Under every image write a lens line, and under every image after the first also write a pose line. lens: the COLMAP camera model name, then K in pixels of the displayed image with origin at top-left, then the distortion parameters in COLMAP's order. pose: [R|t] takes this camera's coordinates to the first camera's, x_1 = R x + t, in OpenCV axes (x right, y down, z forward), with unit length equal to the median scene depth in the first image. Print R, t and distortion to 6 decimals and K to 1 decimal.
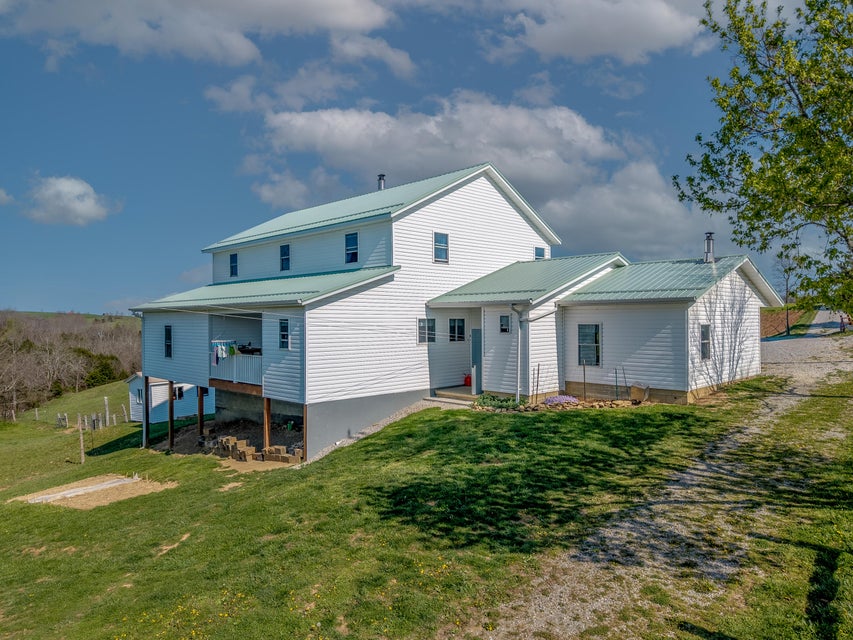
lens RADIAL K [[571.0, 0, 421.7], [0, 571.0, 321.5], [0, 0, 1]] dist [0.008931, -0.007212]
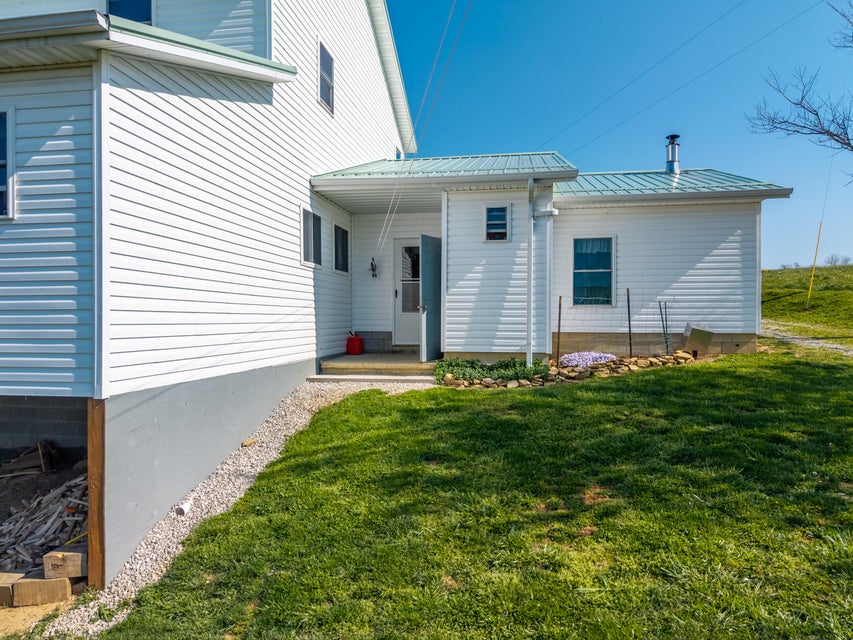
lens RADIAL K [[571.0, 0, 424.1], [0, 571.0, 328.7], [0, 0, 1]] dist [0.008931, -0.007212]
pose [[0.801353, -0.003978, 0.598178, -0.226023], [-0.002864, 0.999941, 0.010486, 0.096127], [-0.598185, -0.010116, 0.801294, 0.606341]]
